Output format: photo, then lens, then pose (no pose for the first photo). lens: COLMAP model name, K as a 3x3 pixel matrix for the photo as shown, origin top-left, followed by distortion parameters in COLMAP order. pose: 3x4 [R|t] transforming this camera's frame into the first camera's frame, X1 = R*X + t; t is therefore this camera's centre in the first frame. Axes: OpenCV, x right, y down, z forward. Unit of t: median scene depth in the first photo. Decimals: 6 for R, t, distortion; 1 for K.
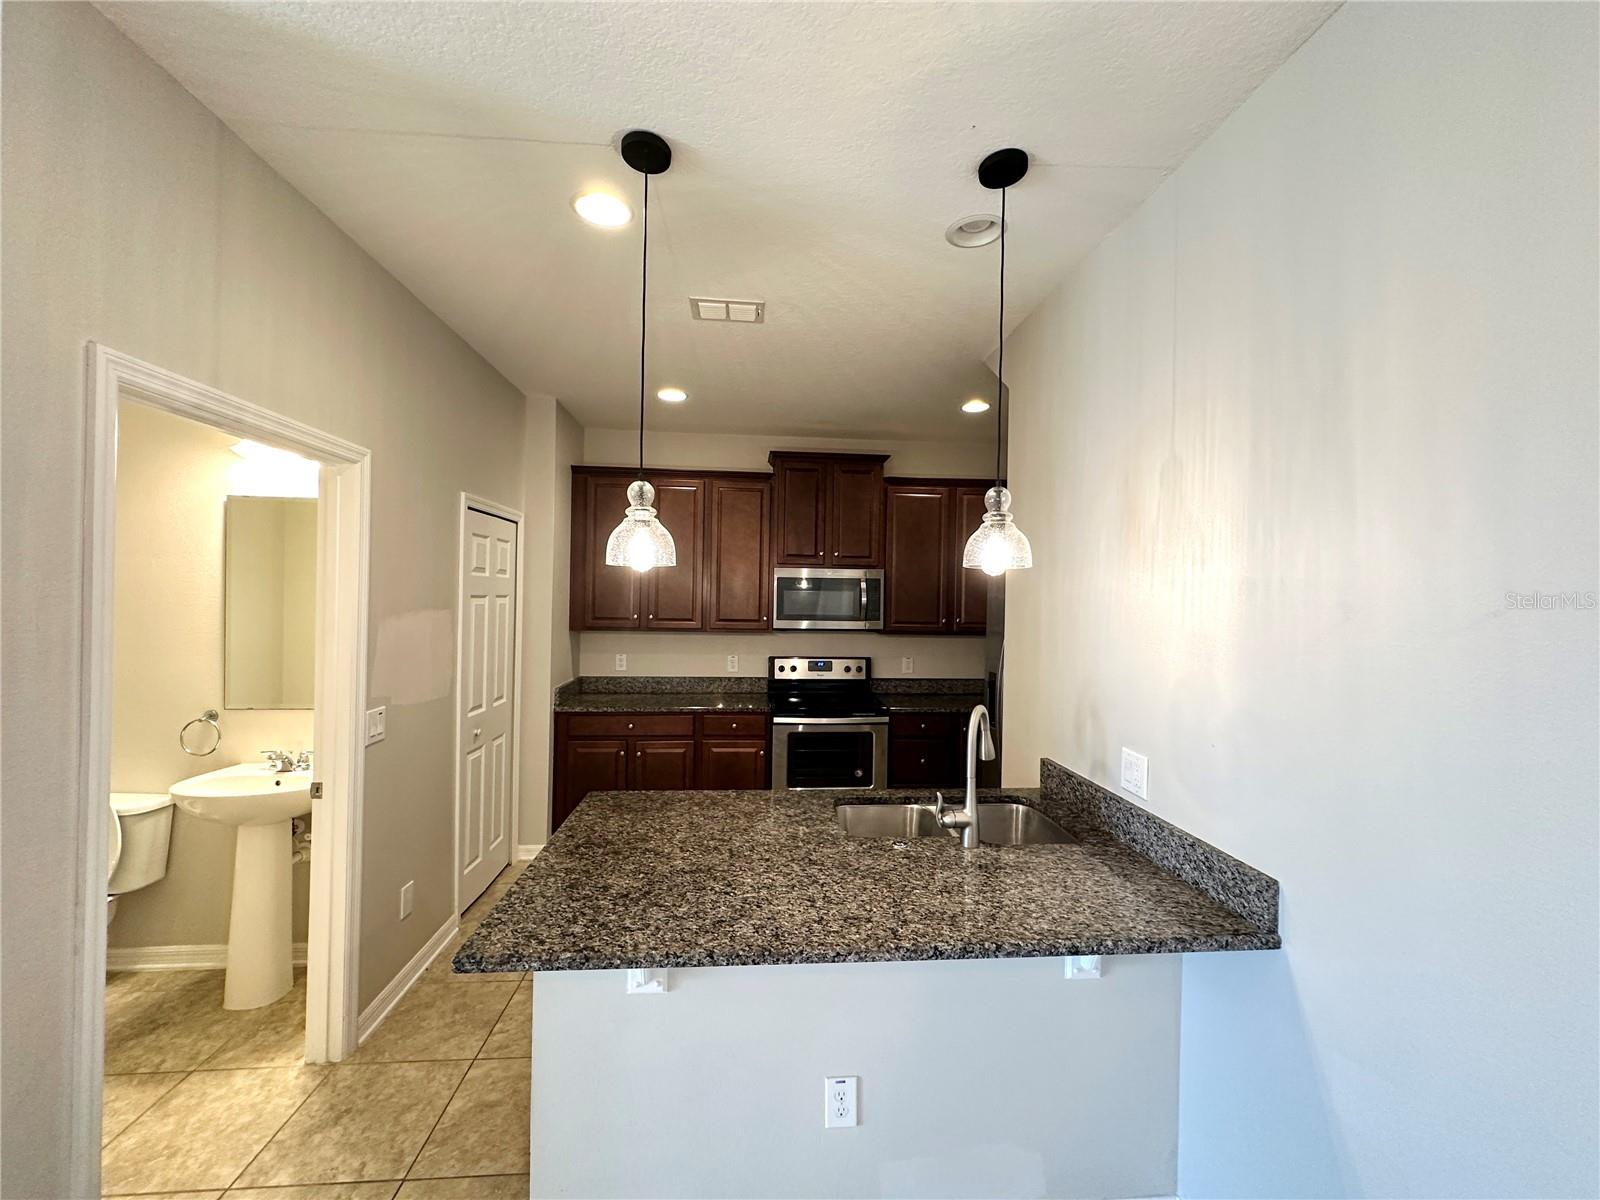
lens RADIAL K [[635.7, 0, 799.1], [0, 635.7, 599.0], [0, 0, 1]] dist [-0.000717, 0.000645]
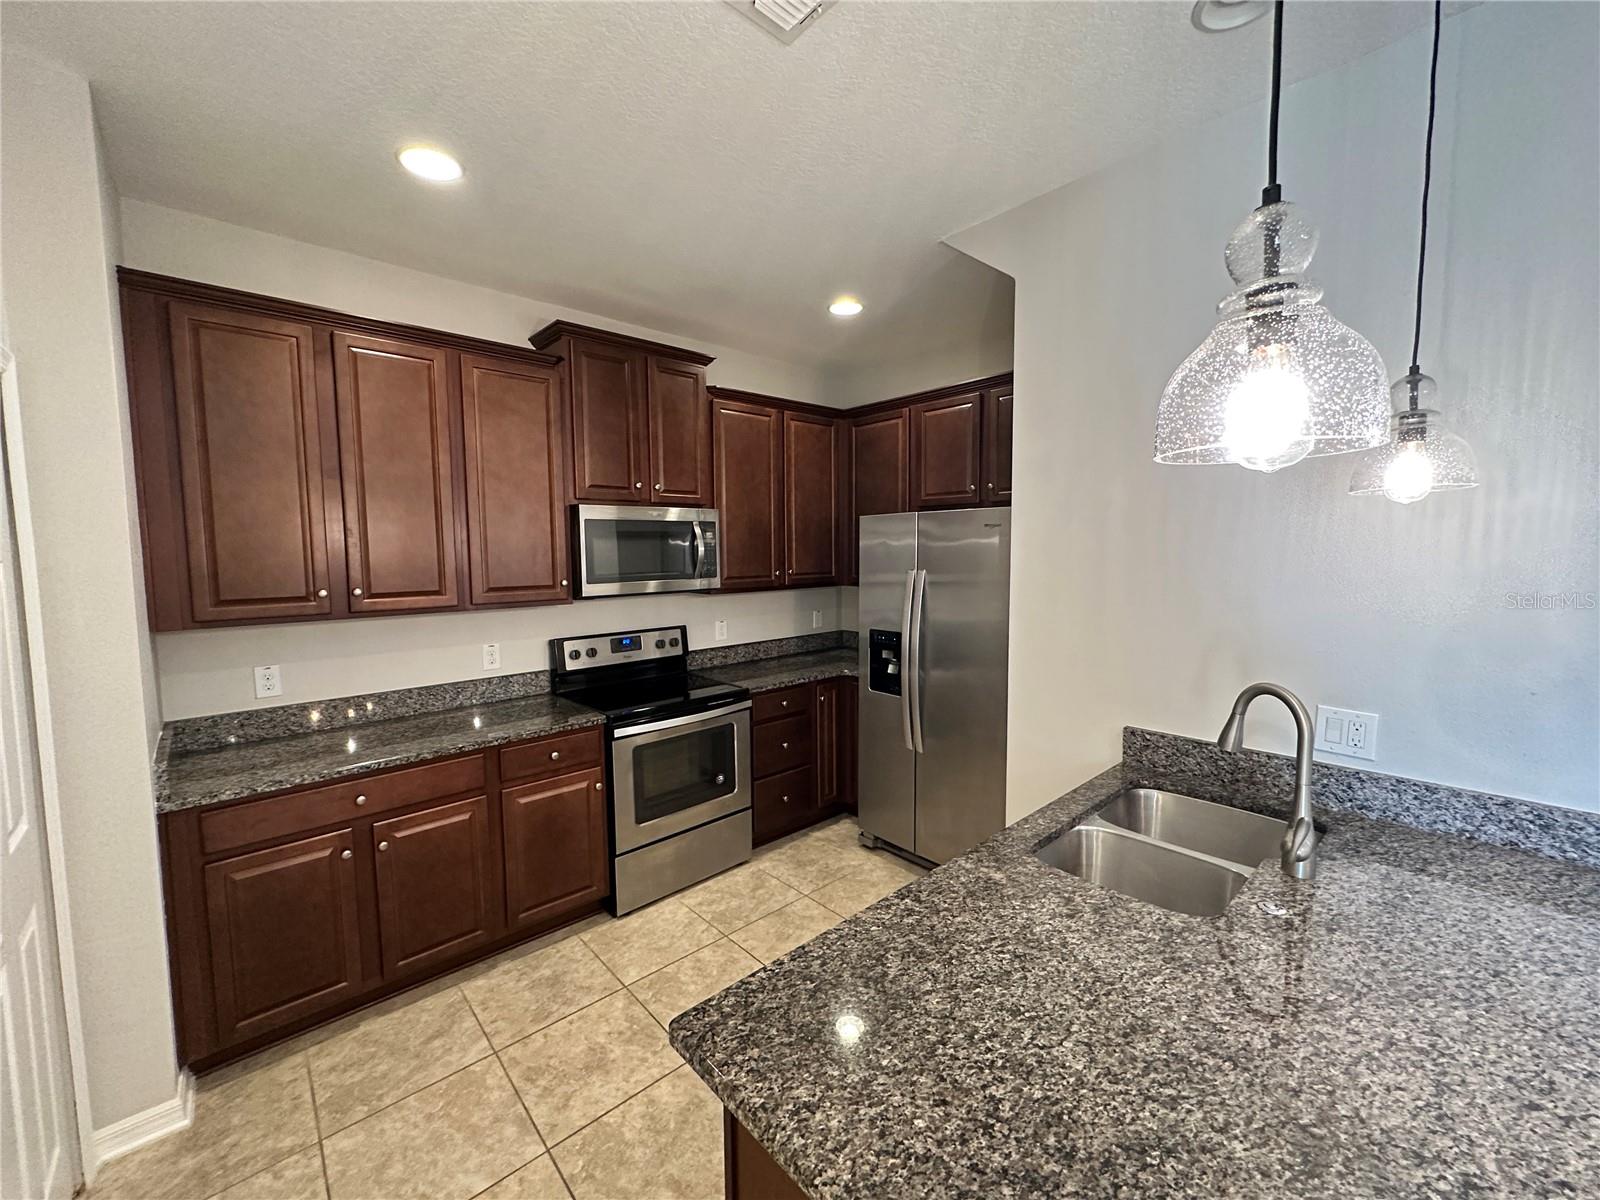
lens RADIAL K [[635.7, 0, 799.1], [0, 635.7, 599.0], [0, 0, 1]] dist [-0.000717, 0.000645]
pose [[0.792418, -0.074144, 0.605455, -0.546714], [0.026093, 0.995797, 0.087795, -0.008664], [-0.609419, -0.053773, 0.791022, 0.701673]]
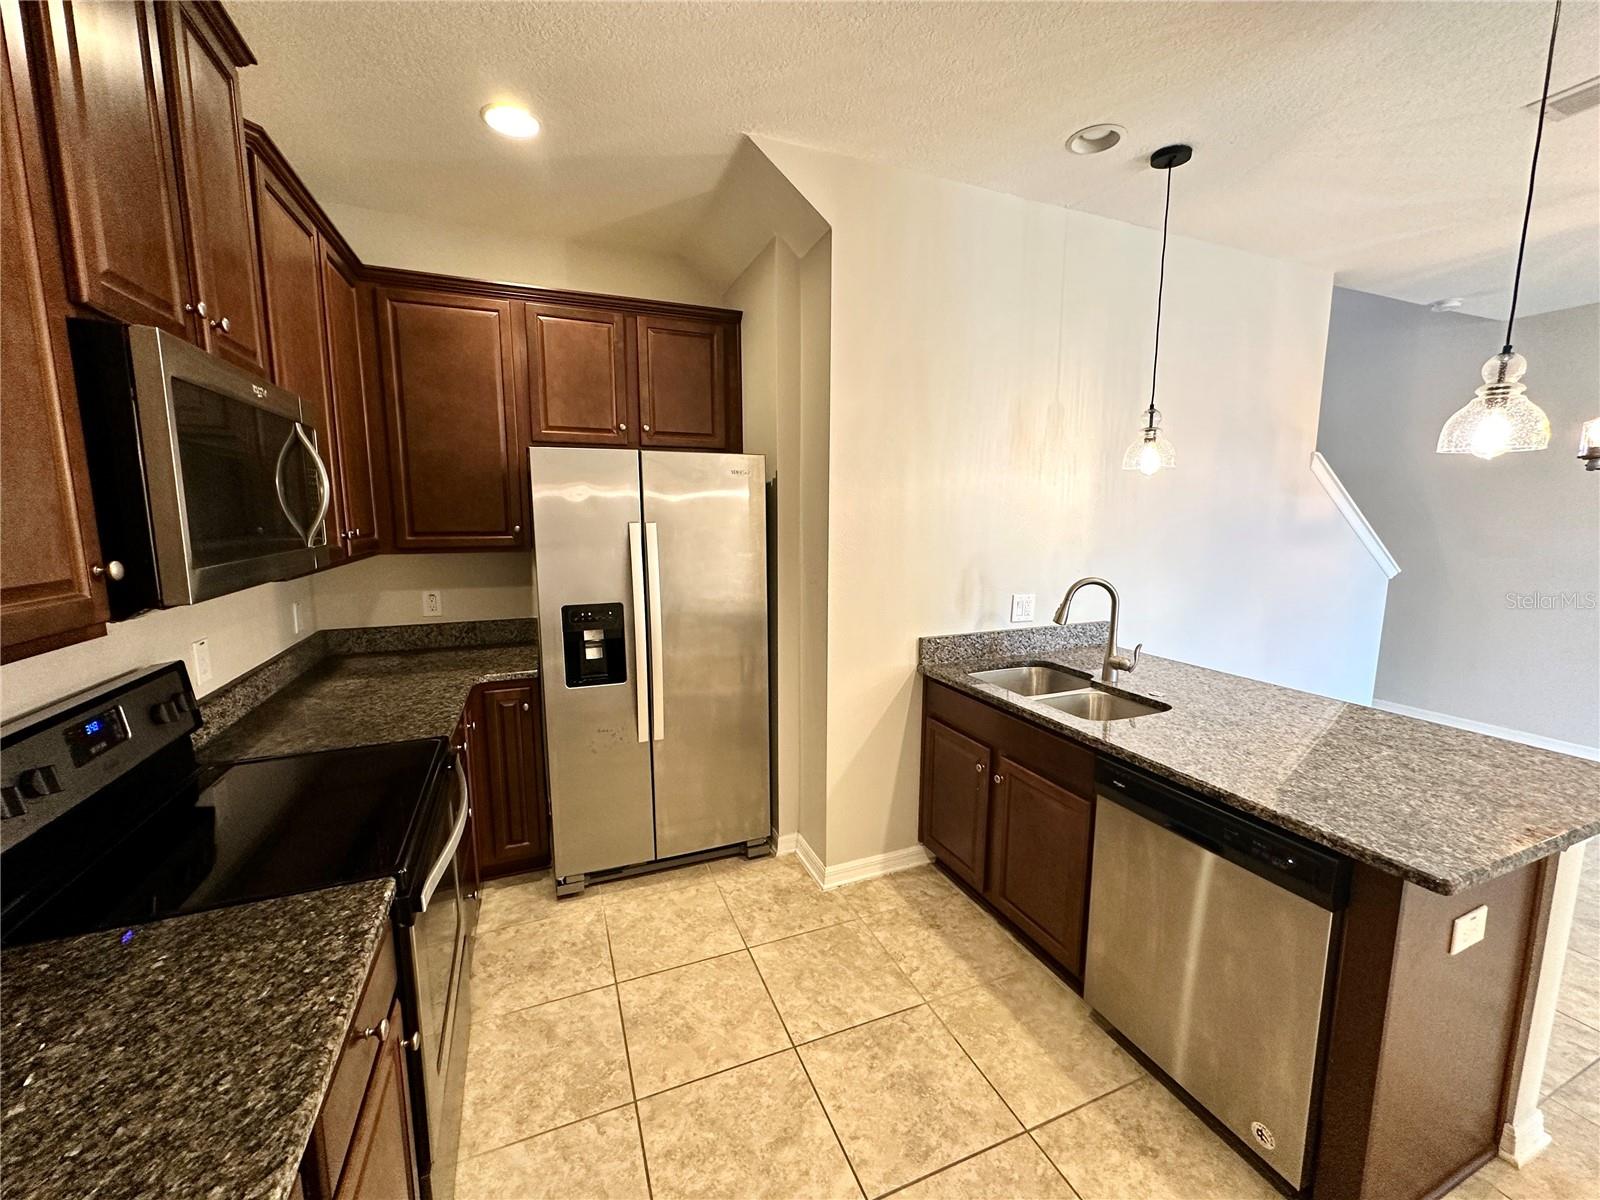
lens RADIAL K [[635.7, 0, 799.1], [0, 635.7, 599.0], [0, 0, 1]] dist [-0.000717, 0.000645]
pose [[-0.305858, -0.150833, 0.940053, -0.670049], [-0.003755, 0.987554, 0.157232, 0.013396], [-0.952070, 0.044560, -0.302618, 1.790699]]
